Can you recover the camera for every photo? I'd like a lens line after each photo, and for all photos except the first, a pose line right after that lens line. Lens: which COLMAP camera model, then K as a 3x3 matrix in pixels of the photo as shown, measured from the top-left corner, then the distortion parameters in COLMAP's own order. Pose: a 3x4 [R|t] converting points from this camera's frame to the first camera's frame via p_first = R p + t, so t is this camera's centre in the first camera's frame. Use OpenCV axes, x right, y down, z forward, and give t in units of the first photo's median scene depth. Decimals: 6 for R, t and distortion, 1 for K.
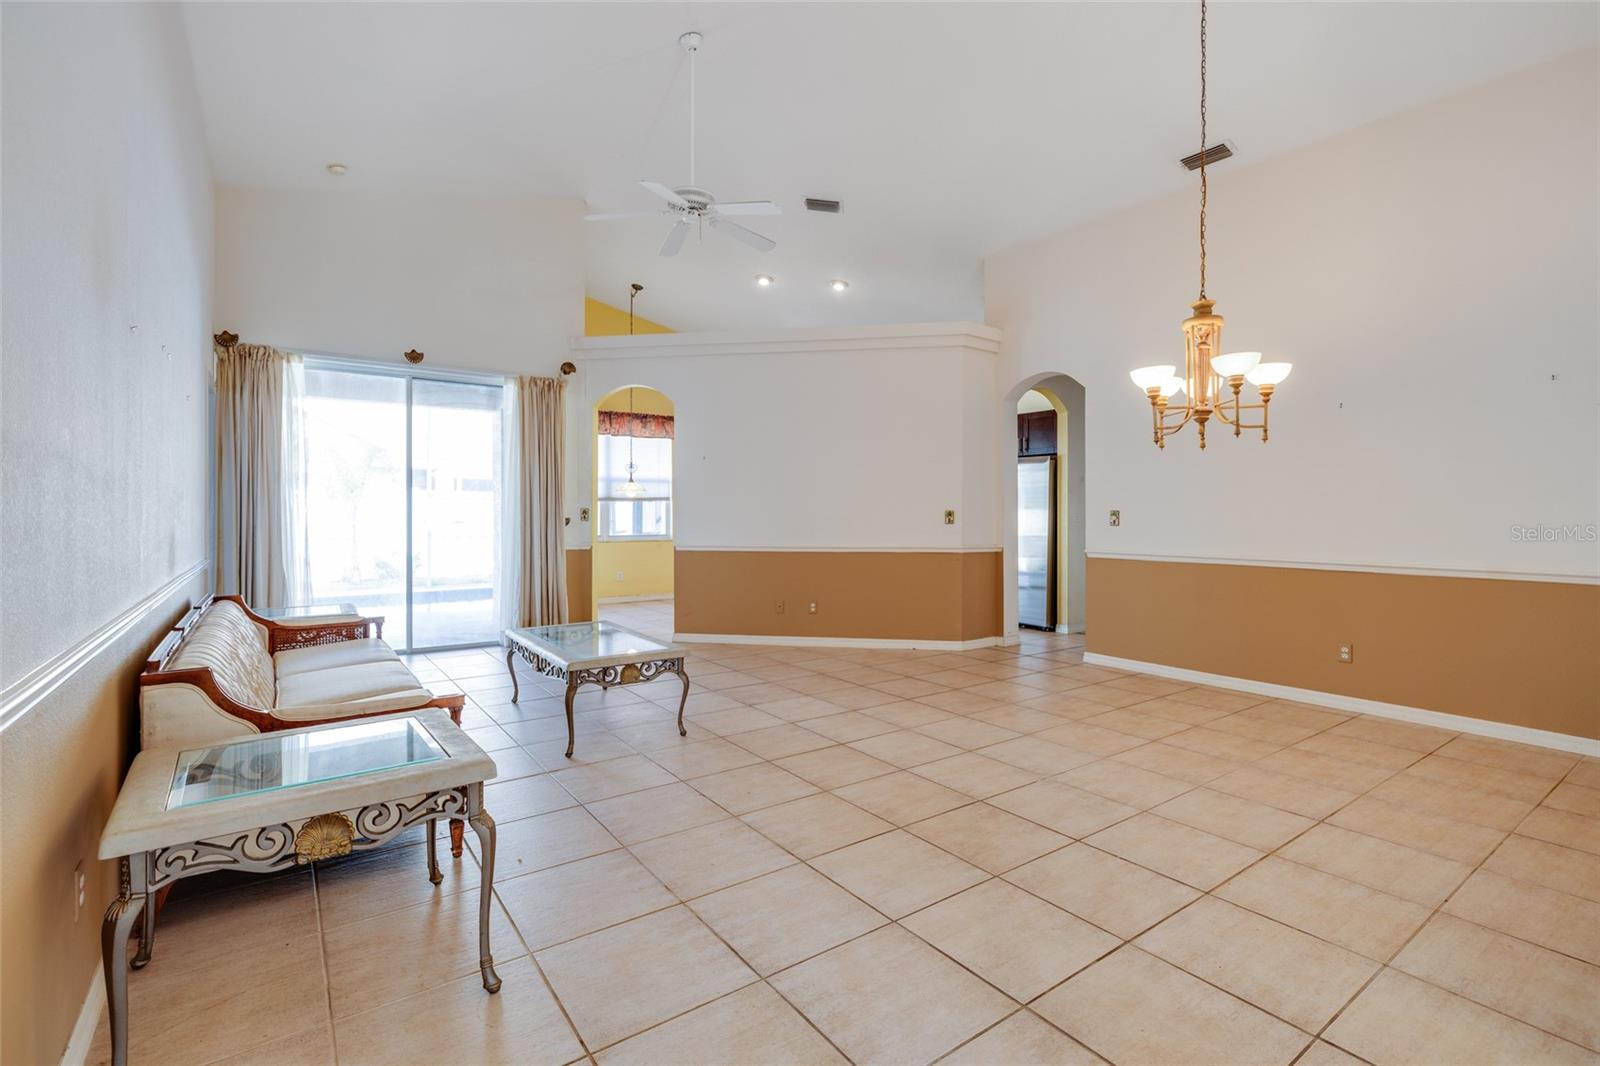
lens RADIAL K [[724.8, 0, 797.3], [0, 724.8, 521.2], [0, 0, 1]] dist [-0.000480, 0.000281]
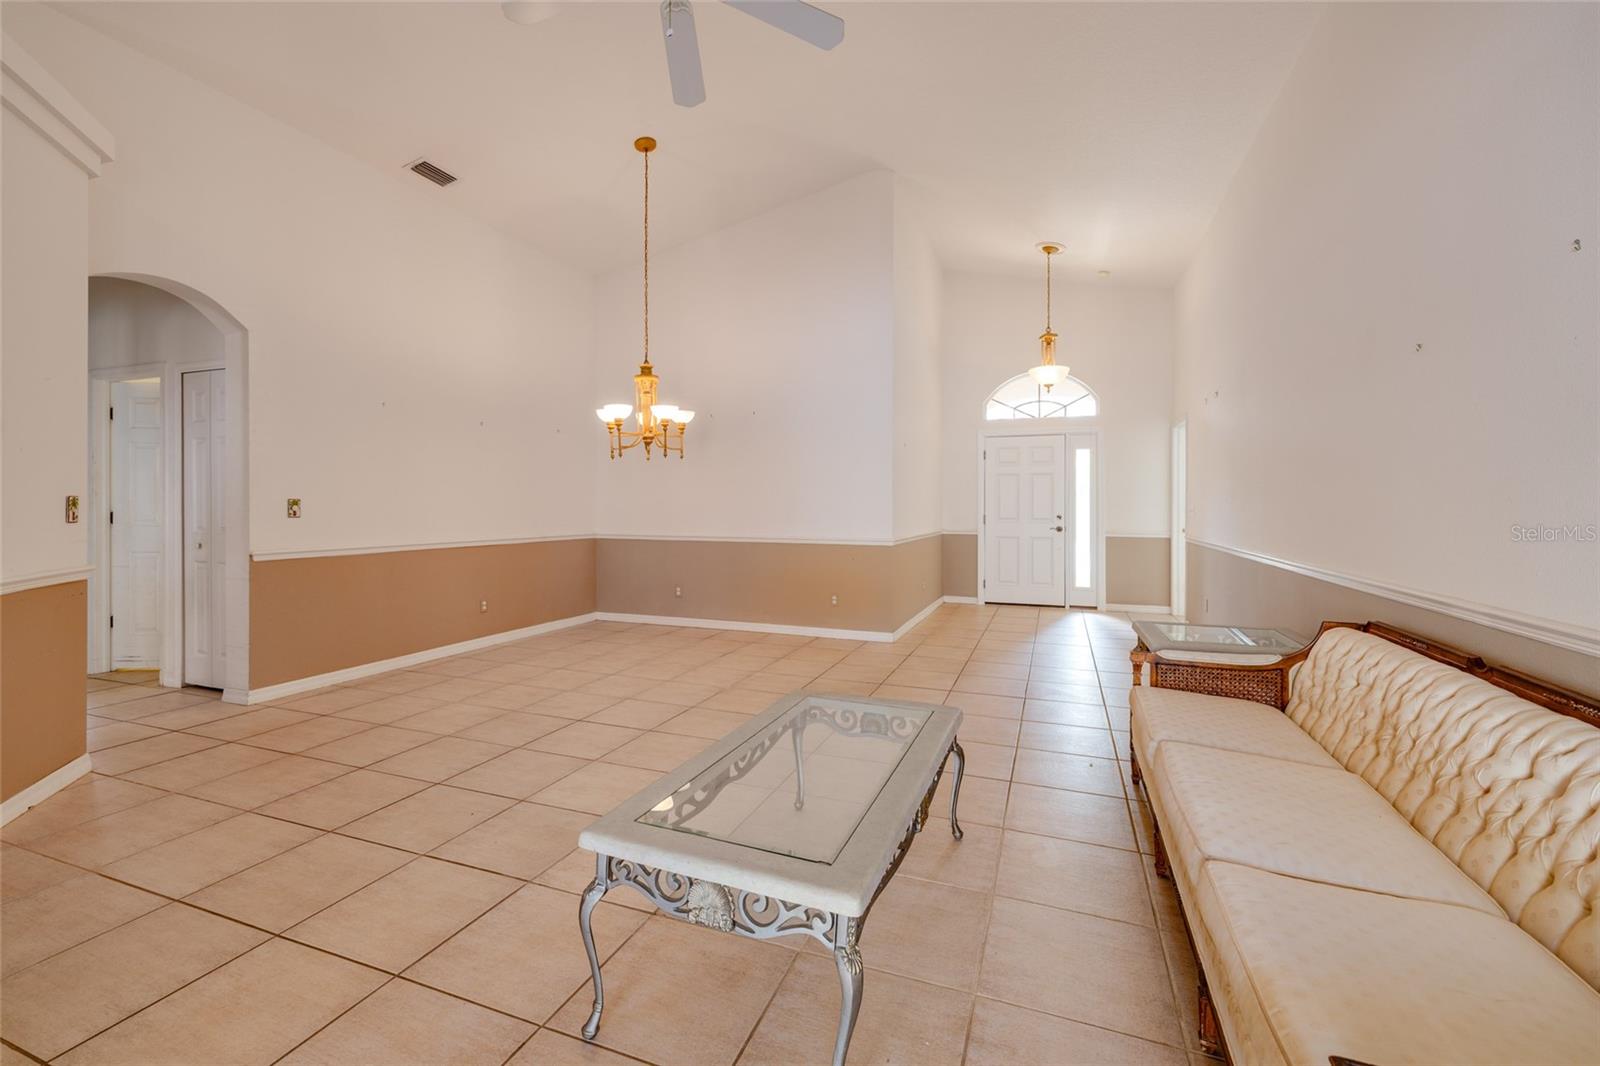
lens RADIAL K [[658.8, 0, 813.8], [0, 658.8, 505.8], [0, 0, 1]] dist [0.001511, 0.000098]
pose [[-0.565842, -0.005101, 0.824498, -0.791199], [0.001169, 0.999975, 0.006989, -0.018653], [-0.824513, 0.004918, -0.565822, 1.504309]]
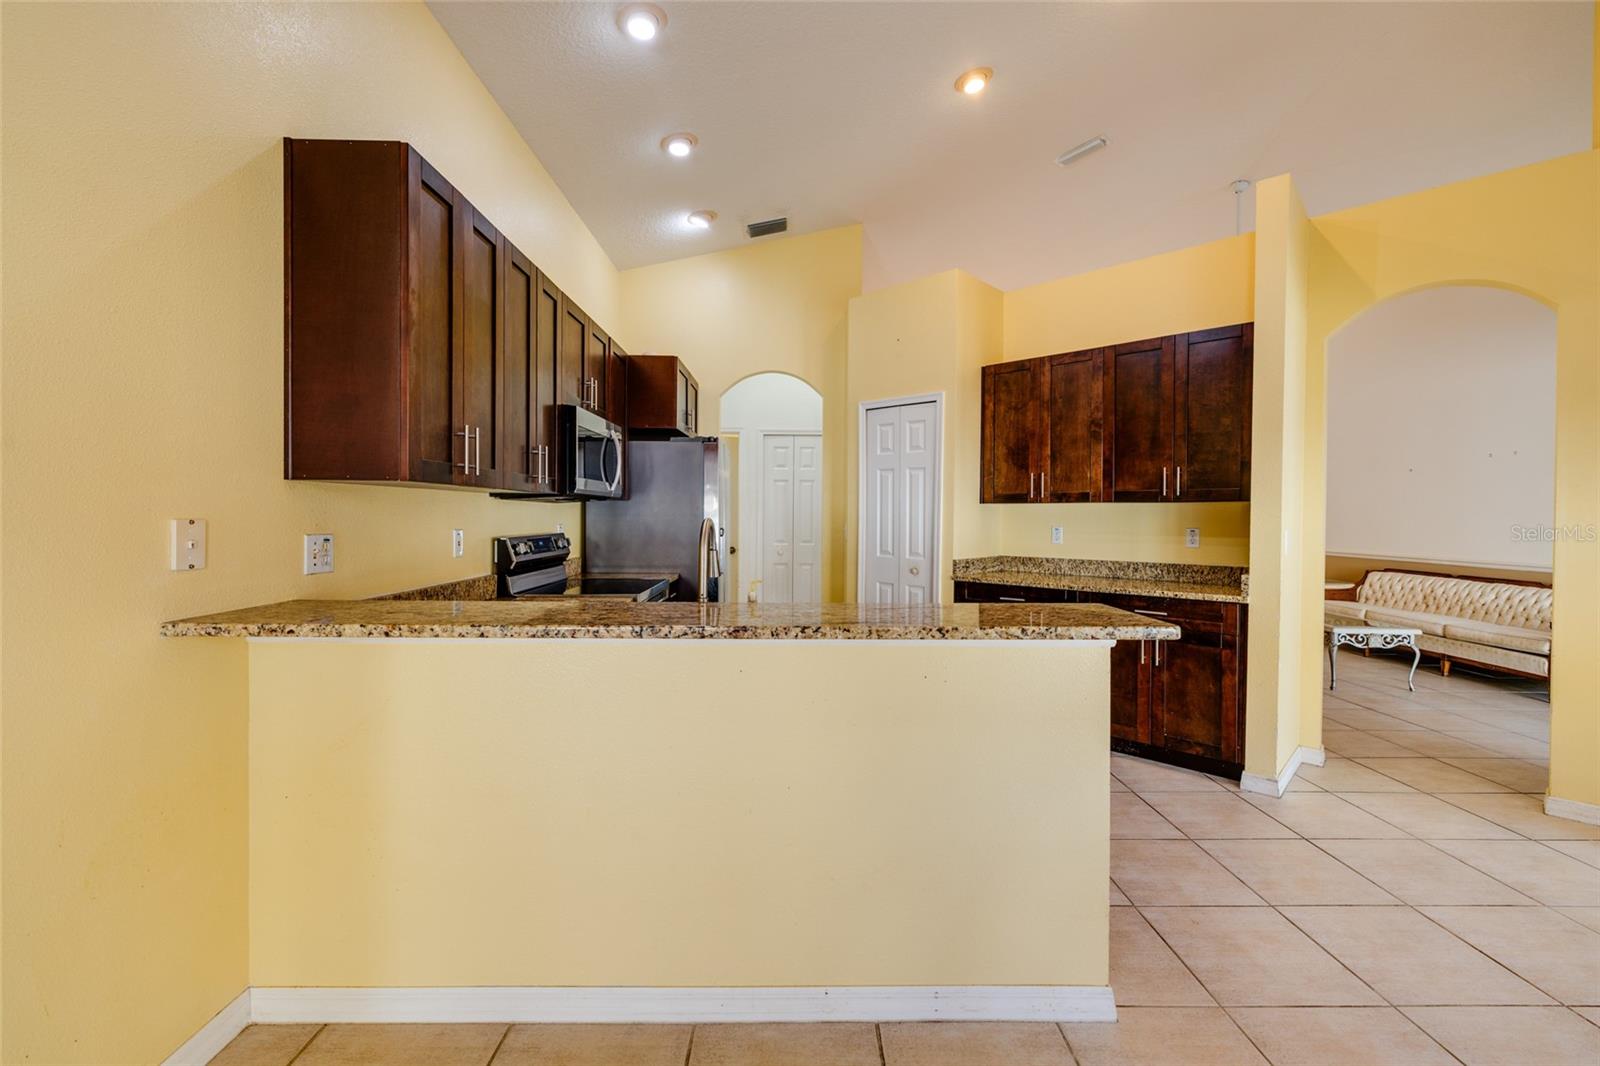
lens RADIAL K [[685.5, 0, 796.4], [0, 685.5, 522.6], [0, 0, 1]] dist [0.001993, 0.000380]
pose [[-0.826321, -0.016963, 0.562943, -0.244918], [-0.005841, 0.999751, 0.021551, -0.050734], [-0.563168, 0.014520, -0.826215, 3.190689]]
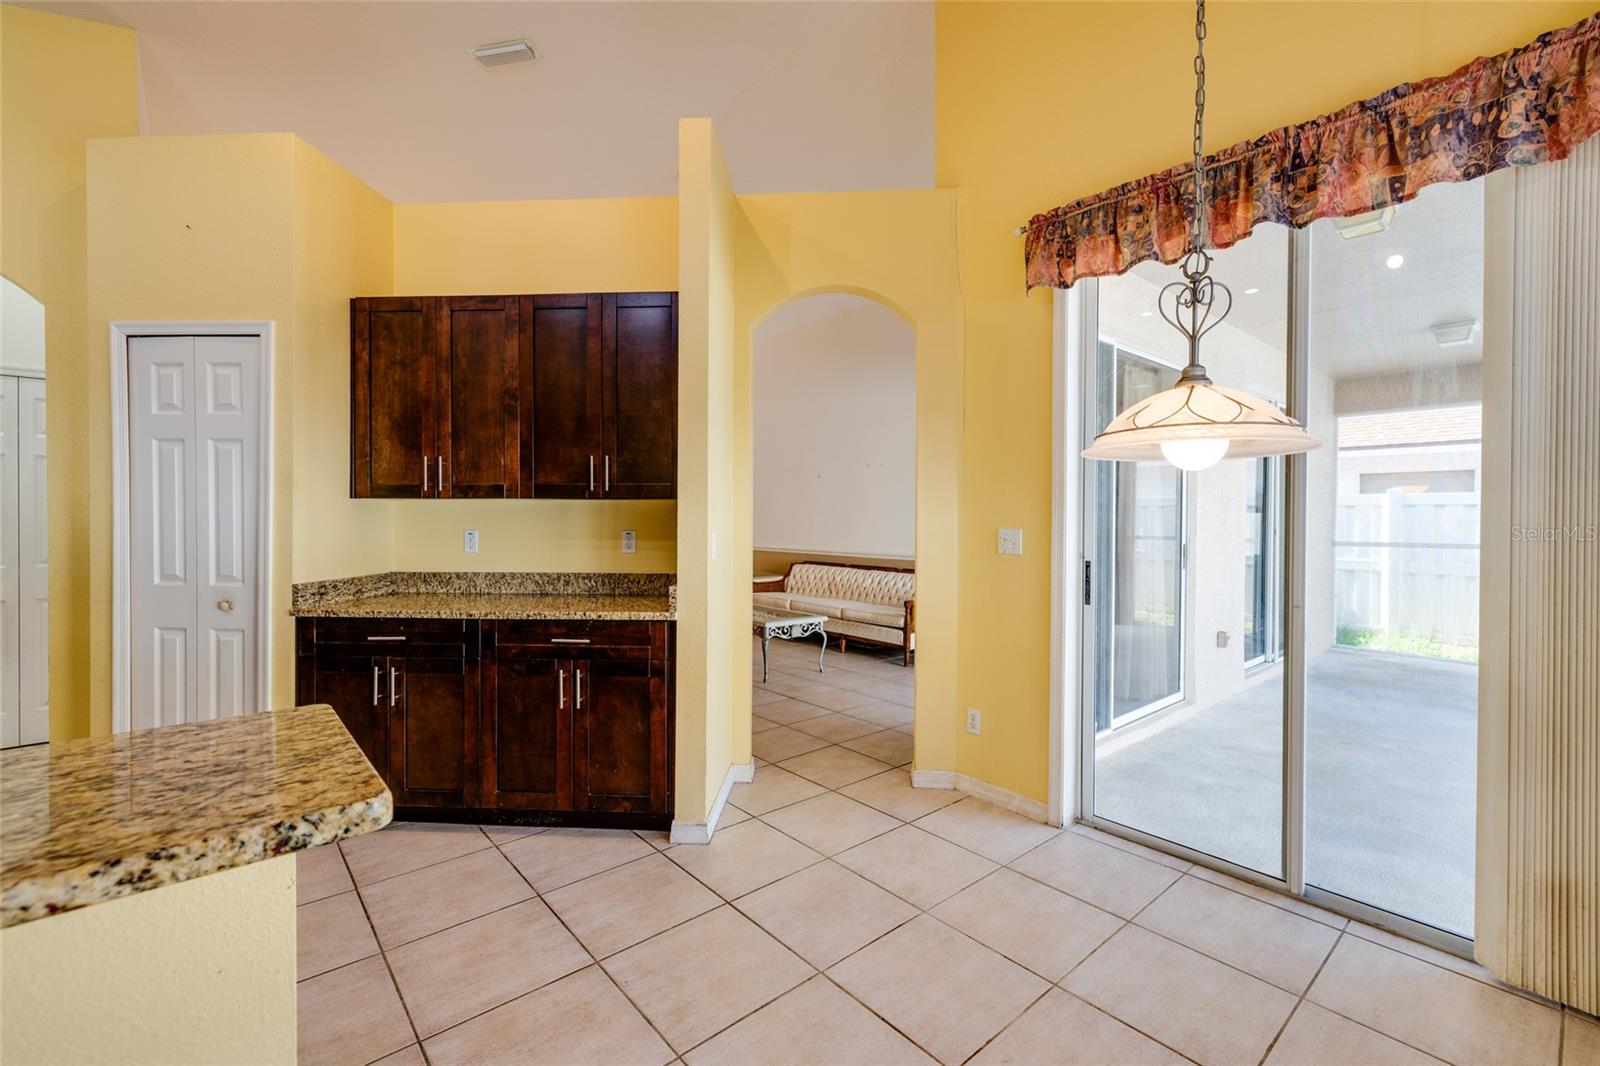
lens RADIAL K [[685.5, 0, 796.4], [0, 685.5, 522.6], [0, 0, 1]] dist [0.001993, 0.000380]
pose [[-0.995233, -0.008552, -0.097152, -0.288063], [-0.010103, 0.999829, 0.015485, -0.049038], [0.097003, 0.016393, -0.995149, 2.869989]]
